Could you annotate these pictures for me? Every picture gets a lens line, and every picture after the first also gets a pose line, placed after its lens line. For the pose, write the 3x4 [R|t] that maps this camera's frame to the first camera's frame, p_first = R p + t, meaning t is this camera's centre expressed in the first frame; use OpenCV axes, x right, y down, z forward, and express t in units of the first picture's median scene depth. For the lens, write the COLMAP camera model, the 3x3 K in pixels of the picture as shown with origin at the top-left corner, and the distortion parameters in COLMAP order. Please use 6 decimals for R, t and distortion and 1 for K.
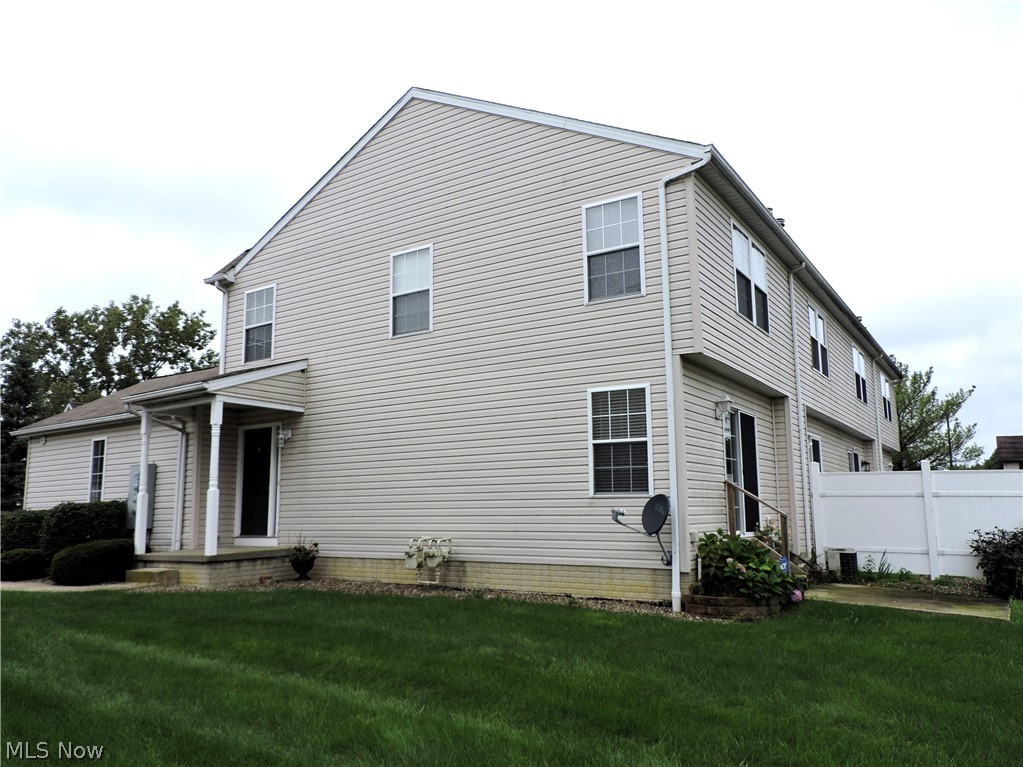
lens RADIAL K [[750.2, 0, 509.8], [0, 750.2, 372.1], [0, 0, 1]] dist [0.001250, 0.000036]
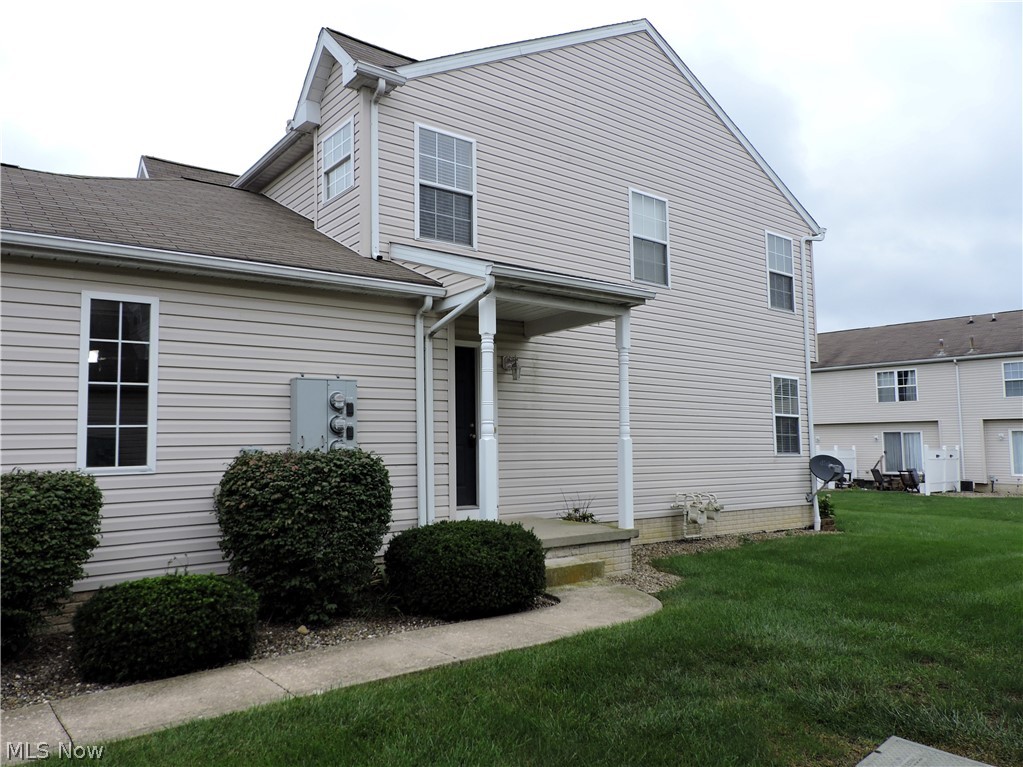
lens RADIAL K [[792.8, 0, 514.6], [0, 792.8, 379.2], [0, 0, 1]] dist [-0.109317, 0.273451]
pose [[0.292956, 0.110976, 0.949664, -1.112051], [-0.152589, 0.985938, -0.068143, 0.162263], [-0.943872, -0.124945, 0.305770, 0.841268]]
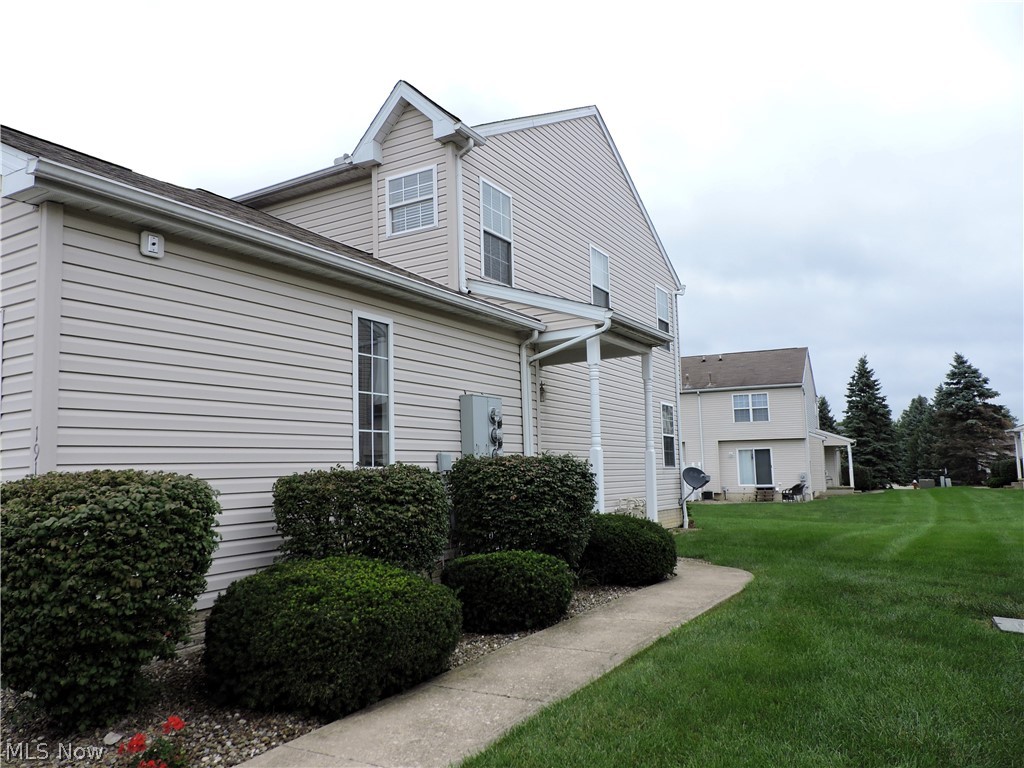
lens RADIAL K [[772.0, 0, 515.9], [0, 772.0, 366.9], [0, 0, 1]] dist [0.005599, -0.008877]
pose [[-0.065500, 0.155546, 0.985655, -1.281245], [-0.153910, 0.974380, -0.163995, 0.228266], [-0.985911, -0.162444, -0.039882, 1.162699]]
